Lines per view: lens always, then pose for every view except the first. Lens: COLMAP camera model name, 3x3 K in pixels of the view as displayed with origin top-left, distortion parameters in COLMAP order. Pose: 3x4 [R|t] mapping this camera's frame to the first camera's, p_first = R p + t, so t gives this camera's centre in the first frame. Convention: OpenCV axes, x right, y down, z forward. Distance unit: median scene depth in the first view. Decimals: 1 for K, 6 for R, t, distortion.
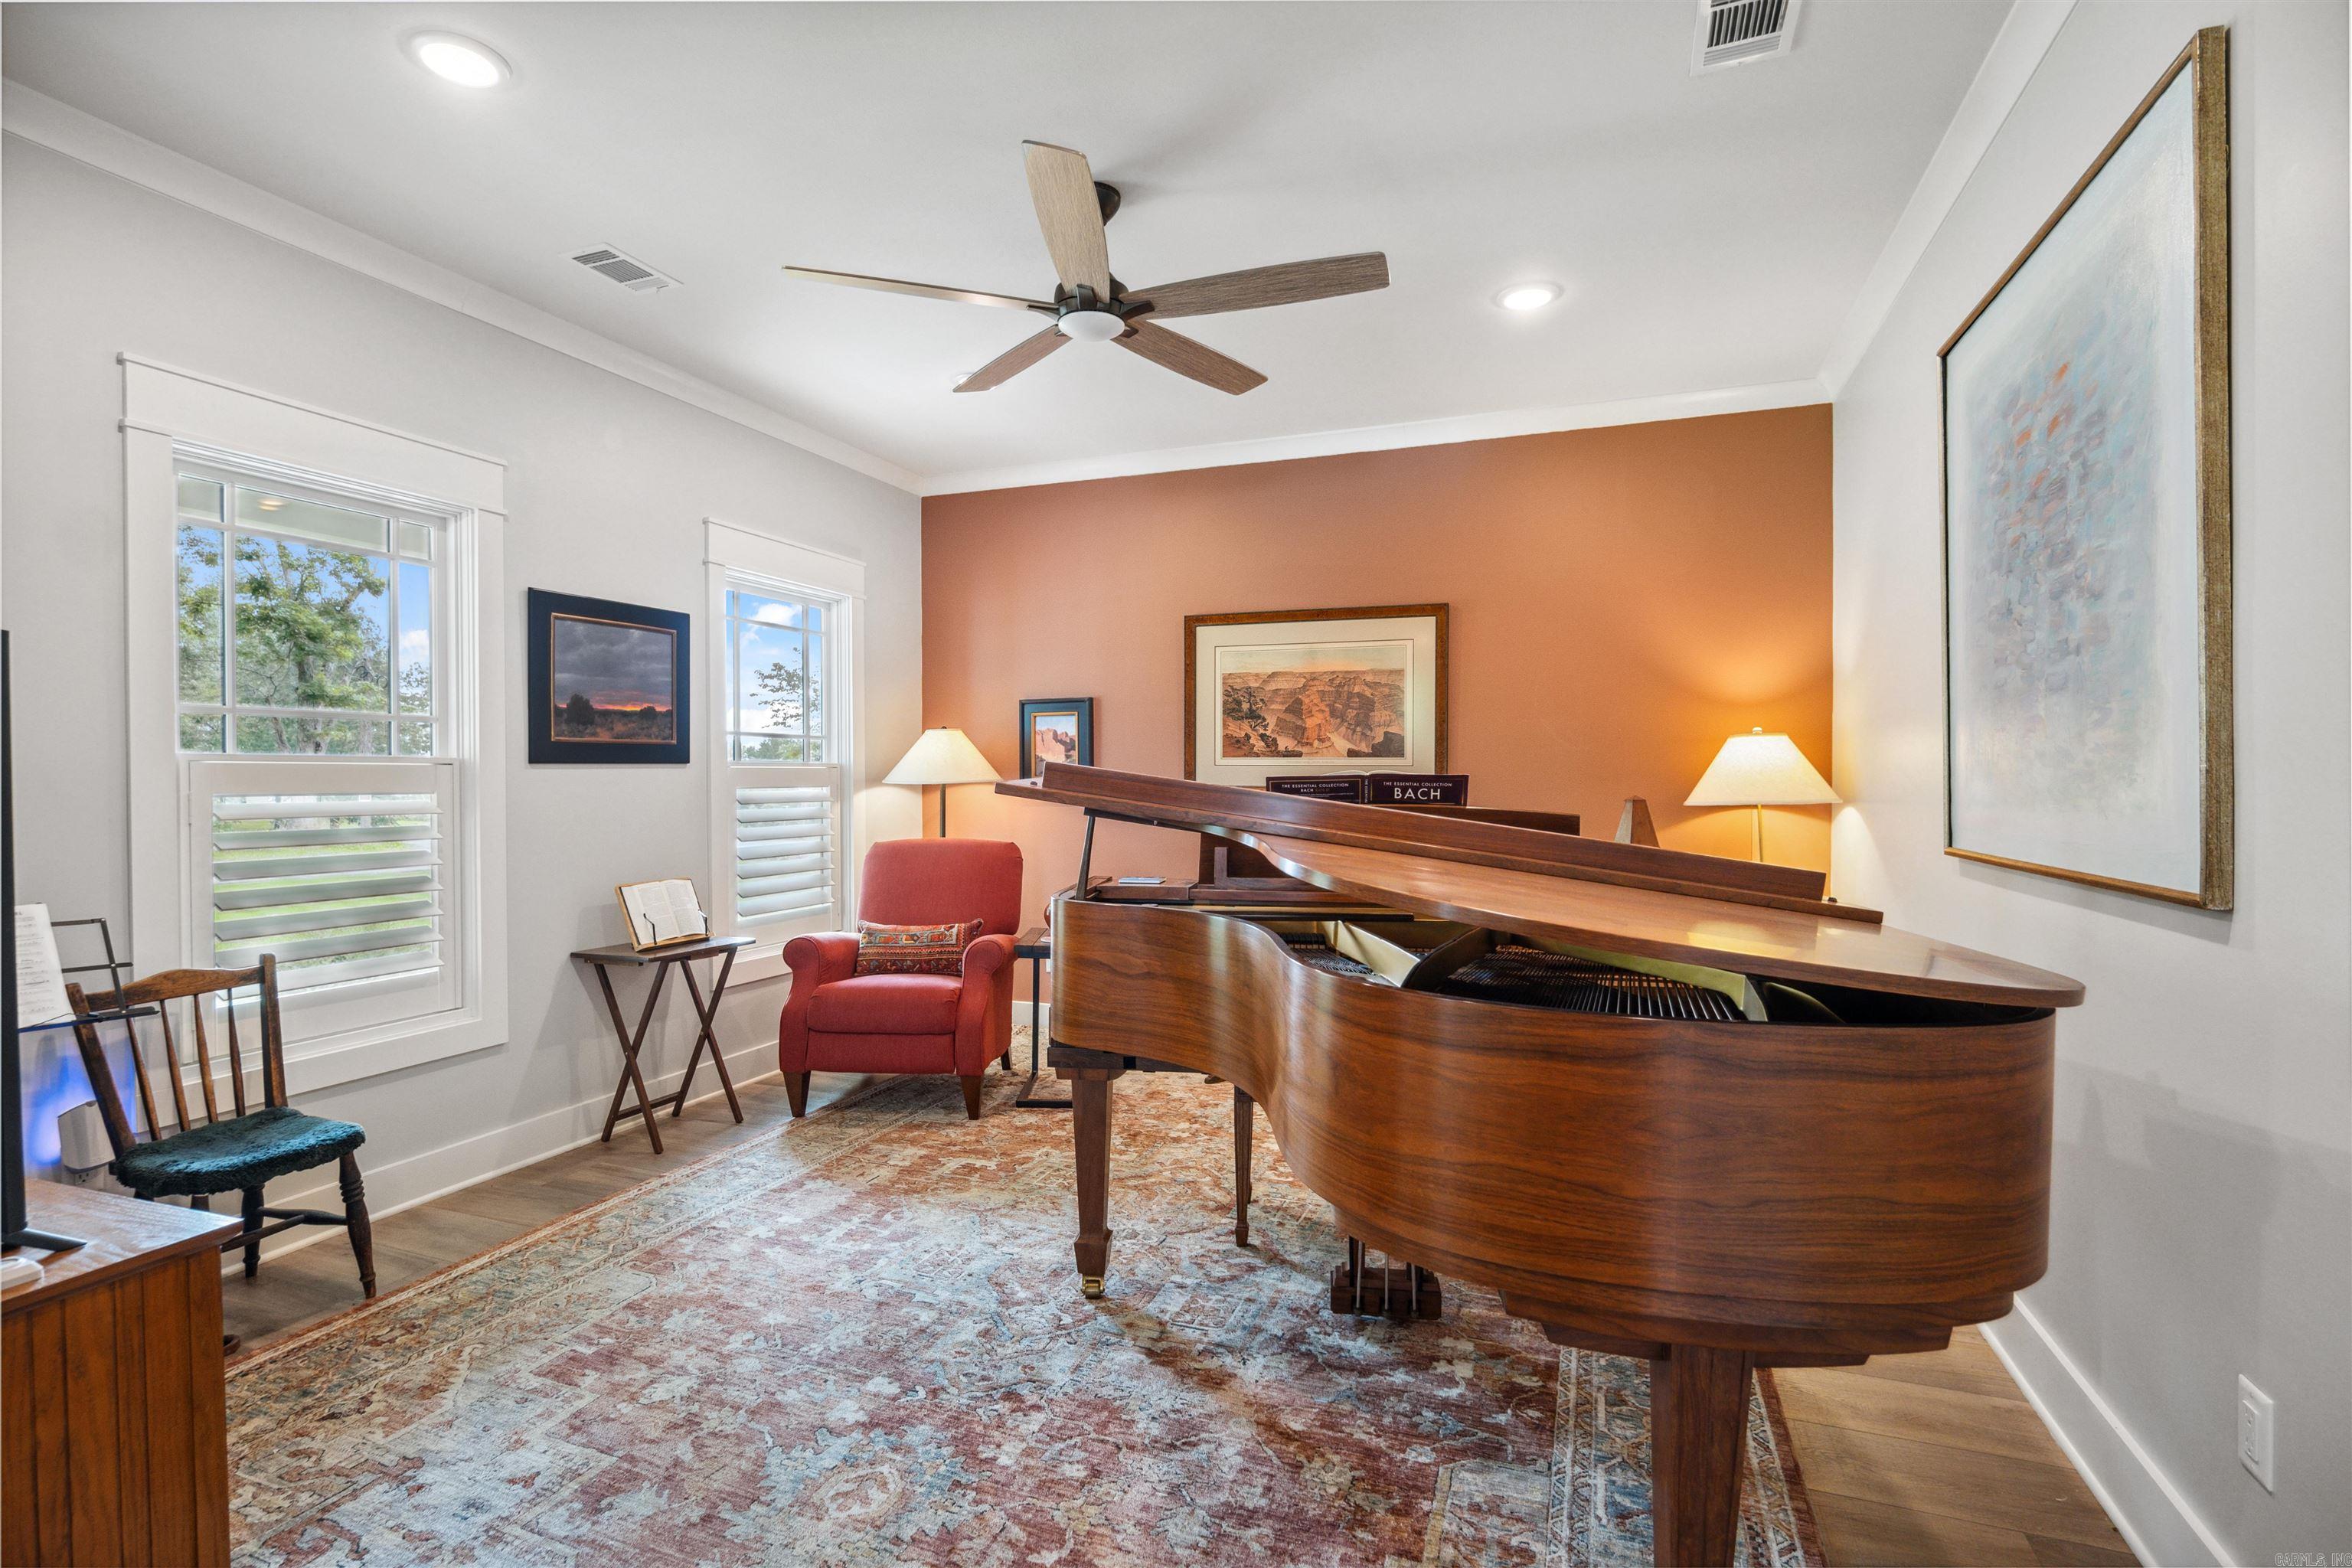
lens RADIAL K [[1102.0, 0, 1168.5], [0, 1102.0, 781.1], [0, 0, 1]] dist [-0.022481, 0.006908]
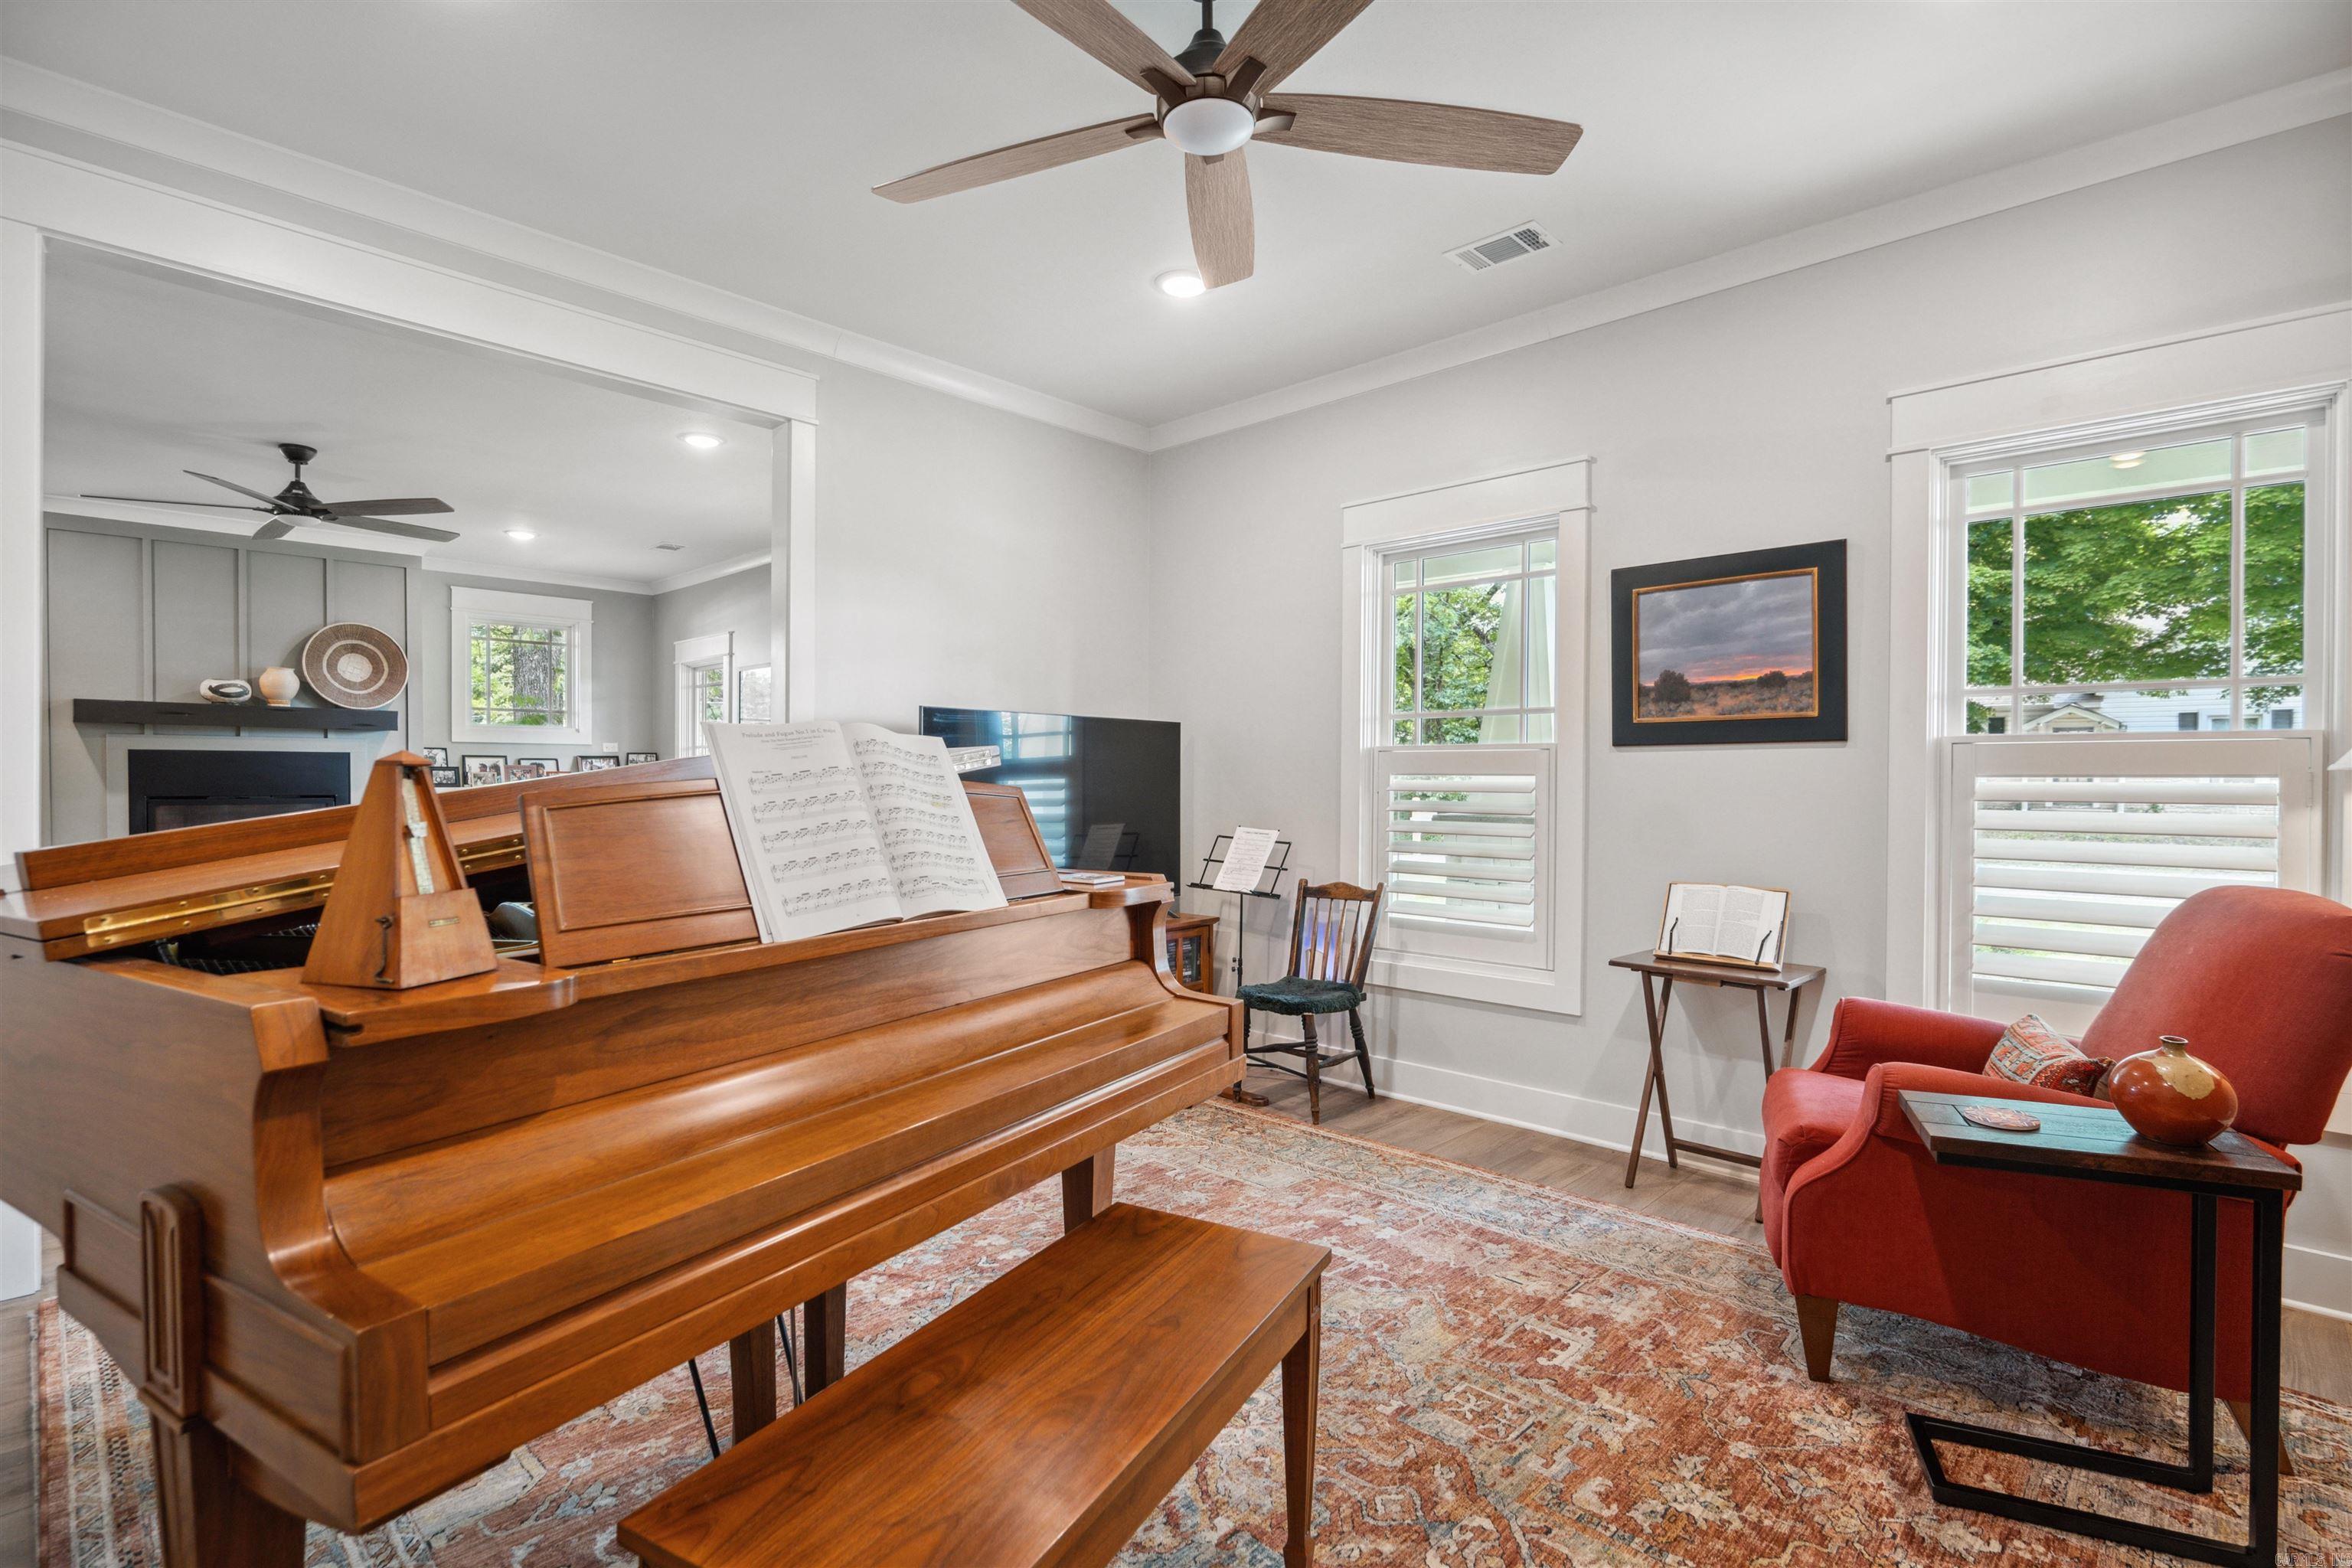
lens RADIAL K [[1107.2, 0, 1169.5], [0, 1107.2, 794.2], [0, 0, 1]] dist [-0.023546, 0.008218]
pose [[-0.387529, 0.011882, -0.921781, 0.601867], [-0.011013, 0.999786, 0.017517, 0.016893], [0.921792, 0.016940, -0.387315, 1.234860]]
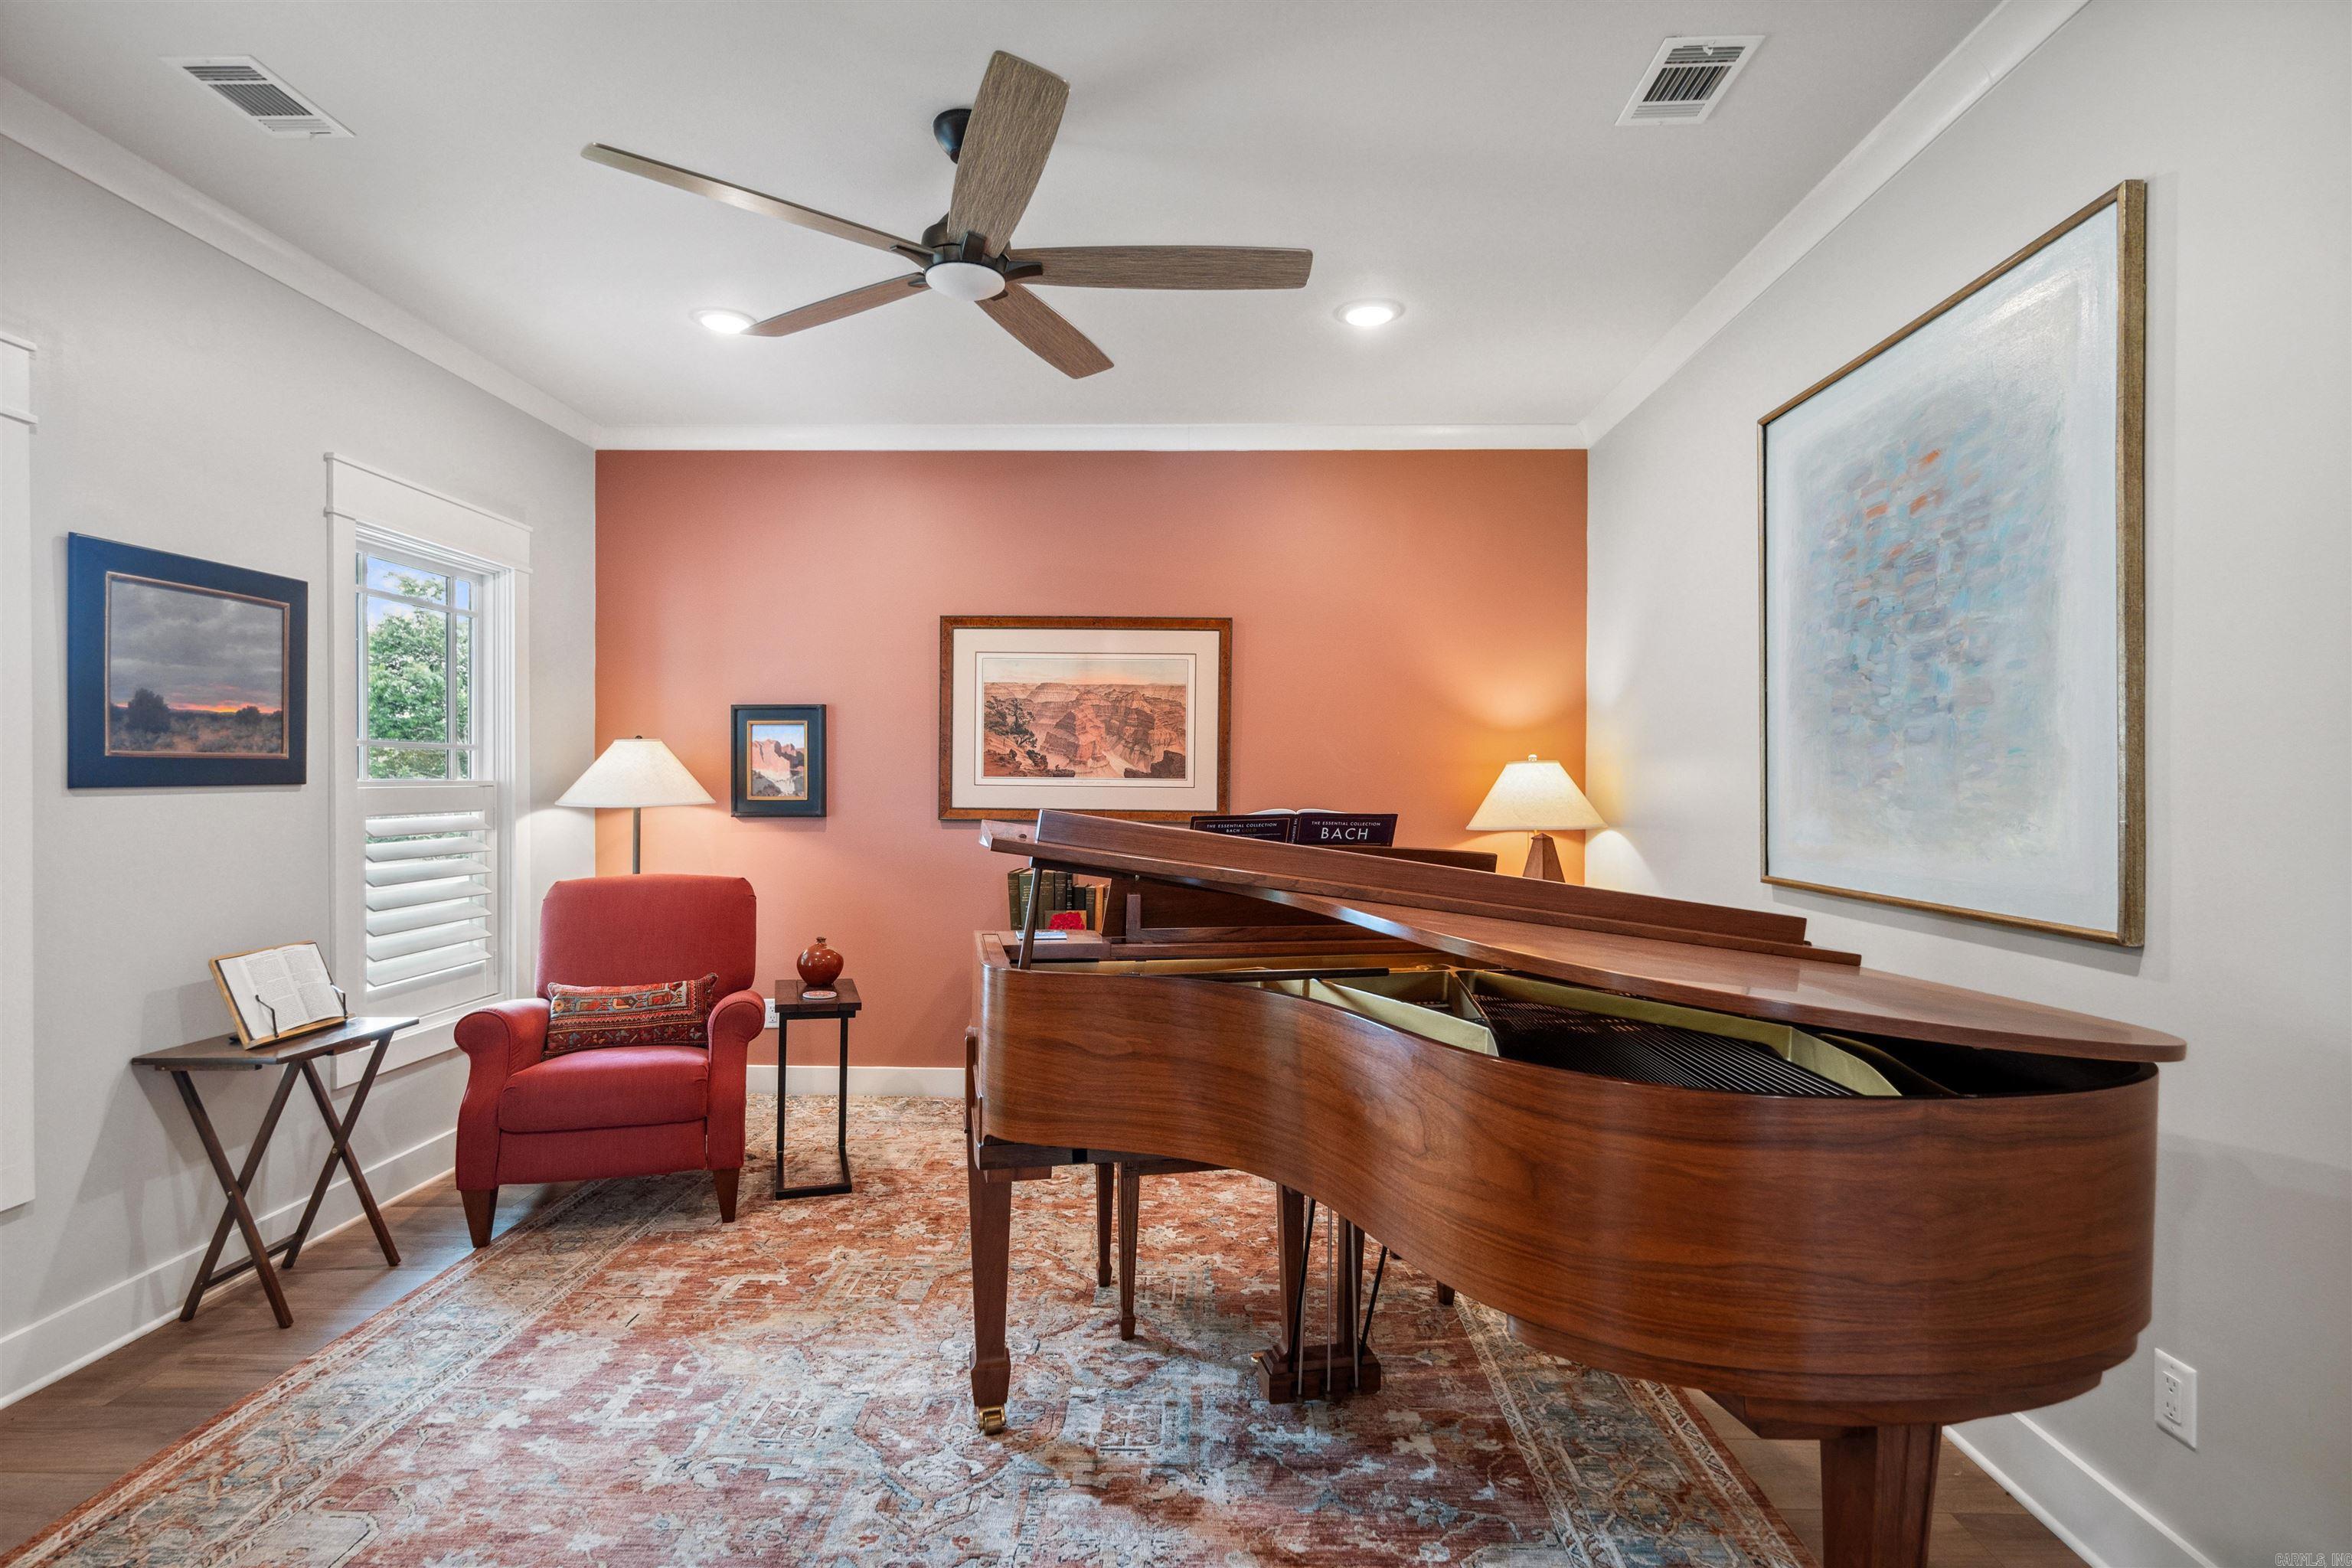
lens RADIAL K [[1167.3, 0, 1176.0], [0, 1167.3, 784.0], [0, 0, 1]] dist [-0.005440, 0.001711]
pose [[0.941093, 0.004073, 0.338124, -0.214657], [-0.003973, 0.999992, -0.000988, -0.025609], [-0.338125, -0.000413, 0.941101, 0.094902]]
